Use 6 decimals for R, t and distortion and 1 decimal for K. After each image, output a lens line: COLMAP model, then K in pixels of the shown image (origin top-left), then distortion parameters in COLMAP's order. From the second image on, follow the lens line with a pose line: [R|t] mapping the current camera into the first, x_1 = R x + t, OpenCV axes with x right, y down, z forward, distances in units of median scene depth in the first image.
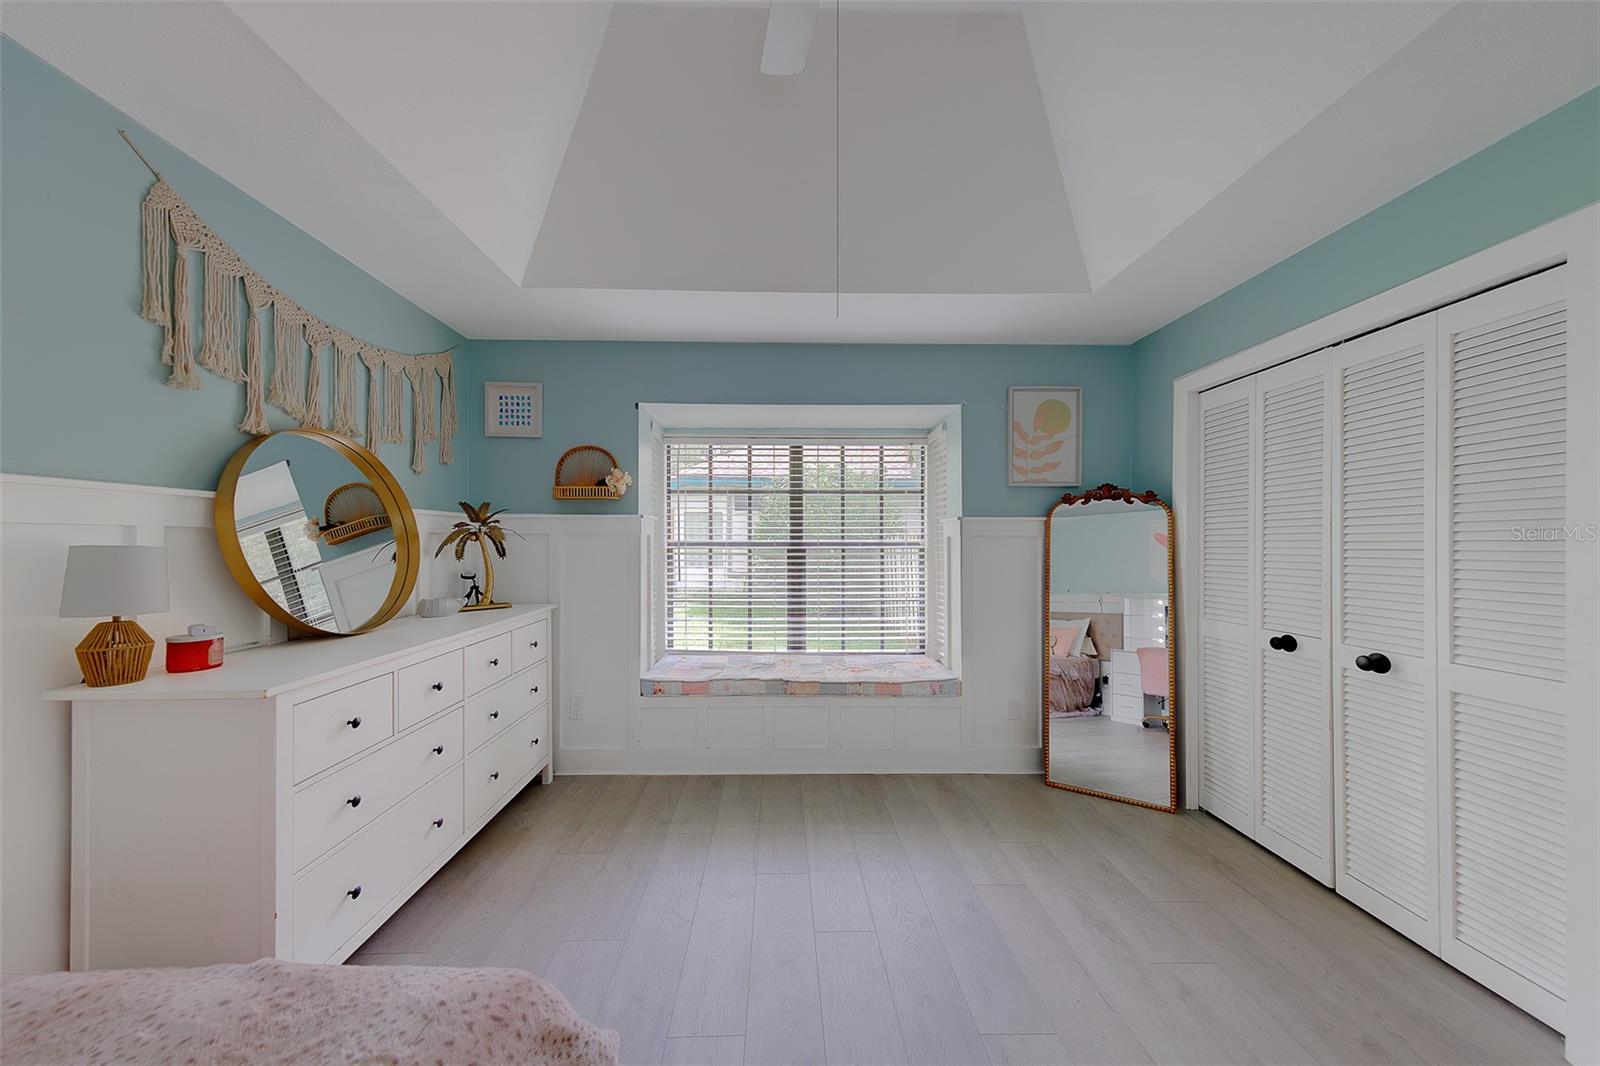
lens RADIAL K [[499.5, 0, 803.0], [0, 499.5, 538.6], [0, 0, 1]] dist [0.007520, -0.000115]
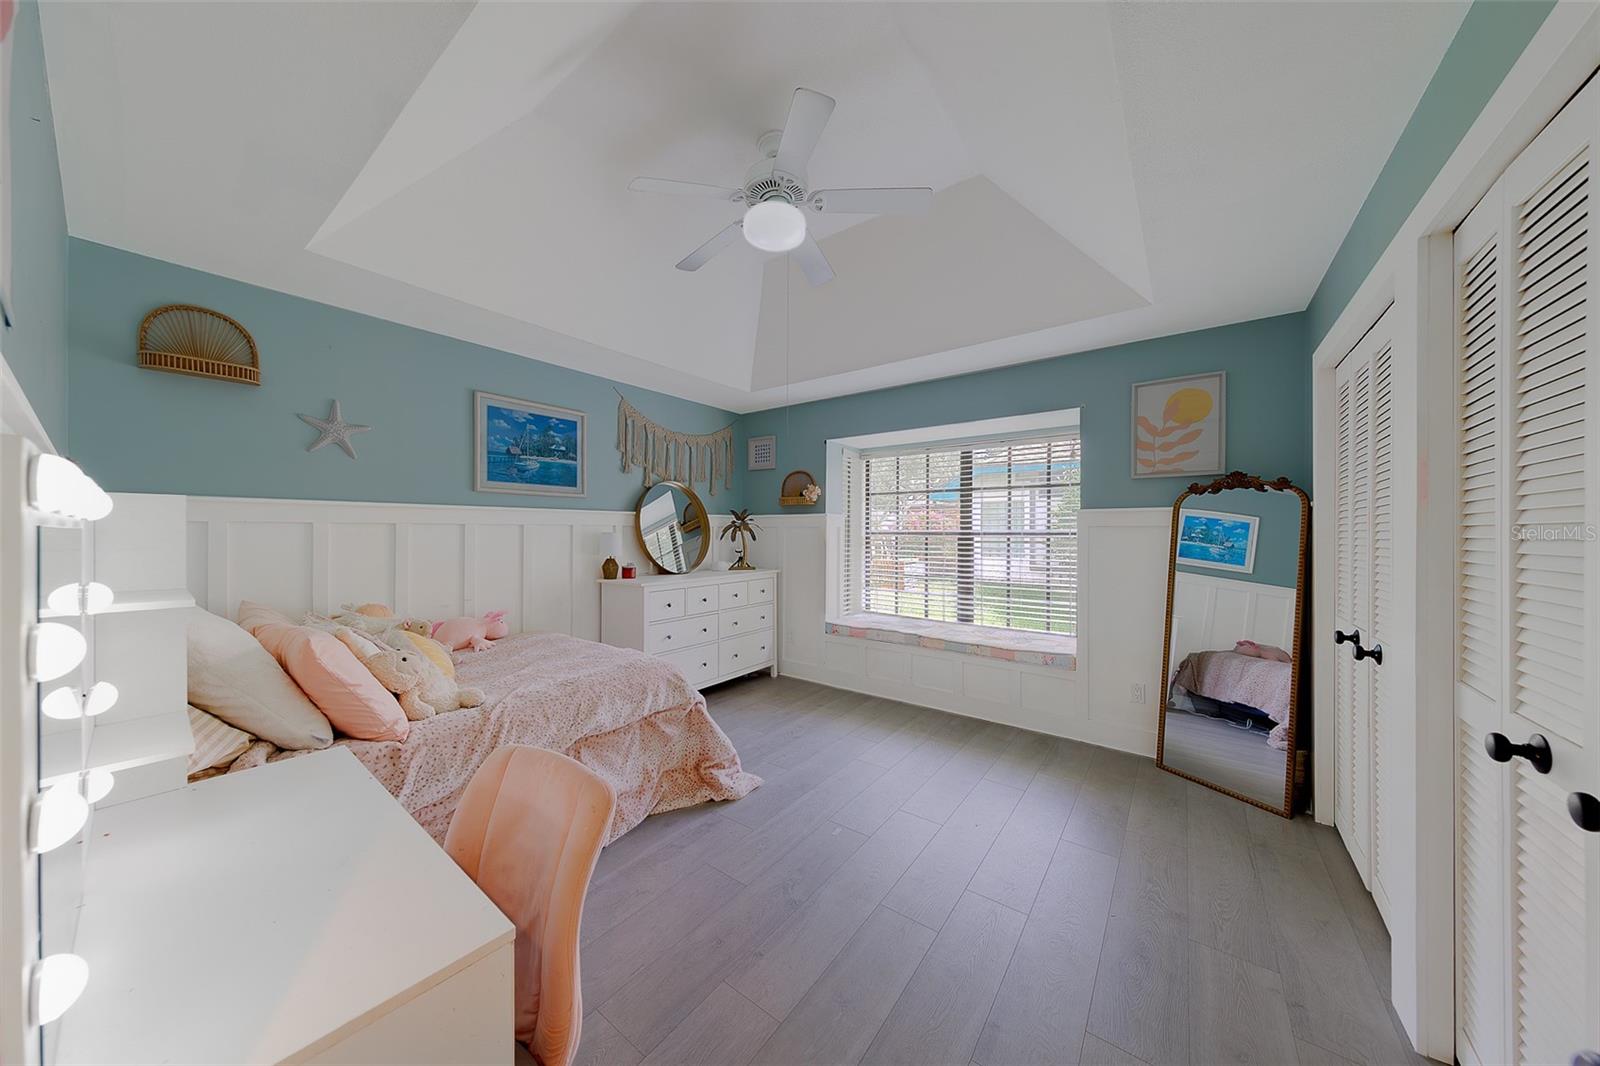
lens RADIAL K [[514.5, 0, 792.5], [0, 514.5, 517.2], [0, 0, 1]] dist [0.000732, -0.000076]
pose [[0.801650, -0.015980, -0.597581, 0.543739], [0.002602, 0.999726, -0.023243, -0.001260], [0.597788, 0.017078, 0.801472, -0.325802]]
